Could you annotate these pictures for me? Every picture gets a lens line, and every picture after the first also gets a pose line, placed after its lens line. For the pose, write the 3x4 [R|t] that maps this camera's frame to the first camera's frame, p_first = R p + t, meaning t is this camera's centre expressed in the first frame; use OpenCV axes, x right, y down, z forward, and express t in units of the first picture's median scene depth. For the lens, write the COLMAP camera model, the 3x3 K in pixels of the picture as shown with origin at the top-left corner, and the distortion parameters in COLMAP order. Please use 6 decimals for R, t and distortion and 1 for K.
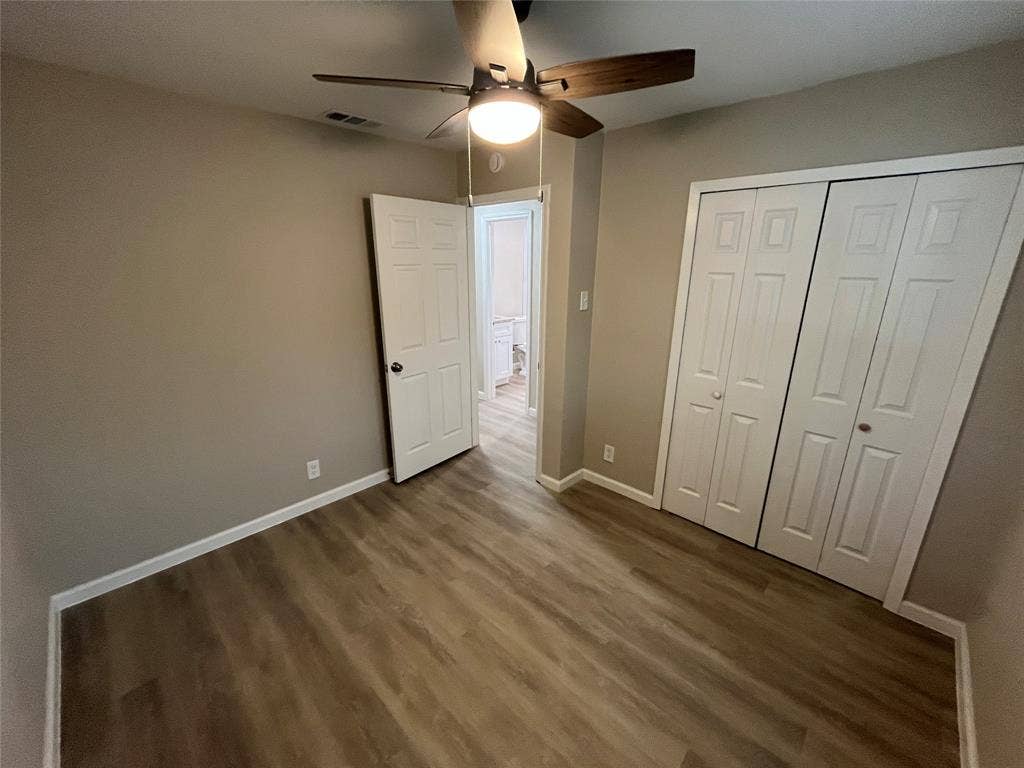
lens RADIAL K [[414.1, 0, 512.0], [0, 414.1, 384.0], [0, 0, 1]] dist [-0.001357, -0.000096]
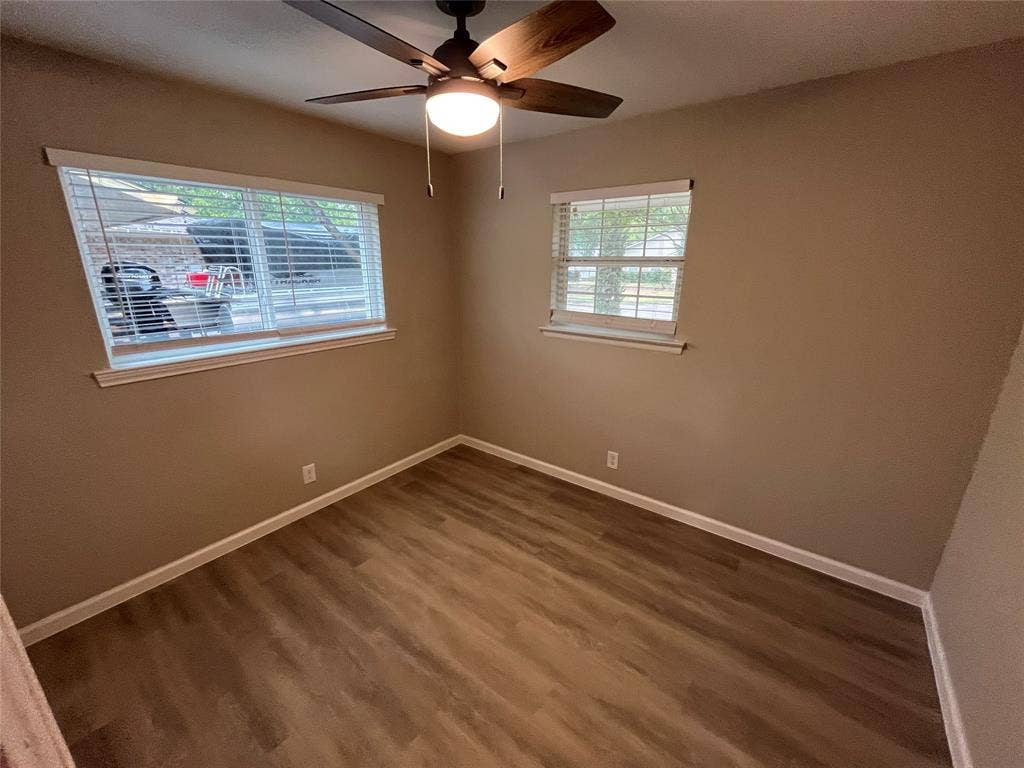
lens RADIAL K [[414.1, 0, 512.0], [0, 414.1, 384.0], [0, 0, 1]] dist [-0.001357, -0.000096]
pose [[-0.994096, 0.021570, -0.106340, -0.008130], [-0.039980, 0.838275, 0.543781, -0.437897], [0.100871, 0.544822, -0.832463, 1.507474]]
